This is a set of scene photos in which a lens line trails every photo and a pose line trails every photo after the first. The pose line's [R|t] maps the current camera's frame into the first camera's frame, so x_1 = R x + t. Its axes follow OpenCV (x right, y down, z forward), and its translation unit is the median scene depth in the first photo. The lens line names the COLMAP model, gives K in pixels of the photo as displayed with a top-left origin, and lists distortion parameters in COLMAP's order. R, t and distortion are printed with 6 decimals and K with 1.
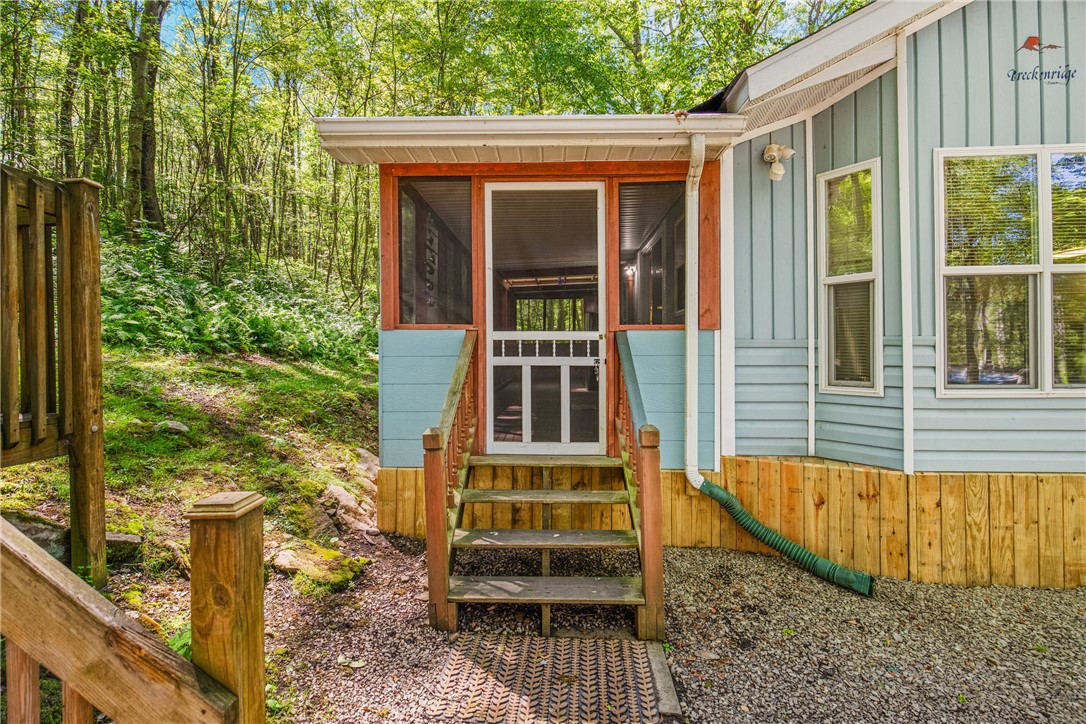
lens RADIAL K [[503.3, 0, 525.5], [0, 503.3, 343.2], [0, 0, 1]] dist [0.001625, -0.001660]
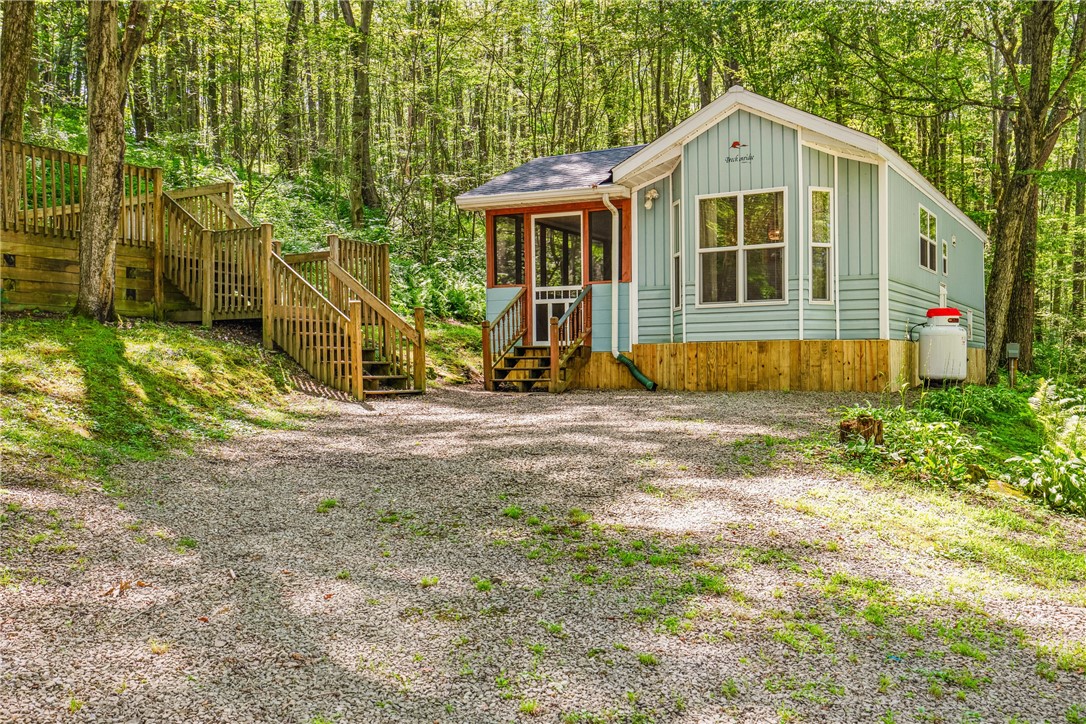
lens RADIAL K [[1105.7, 0, 543.1], [0, 1105.7, 362.9], [0, 0, 1]] dist [0.003225, 0.000000]
pose [[0.898282, -0.006280, -0.439375, 1.937413], [0.009056, 0.999950, 0.004222, 0.265386], [0.439327, -0.007771, 0.898294, -3.027854]]
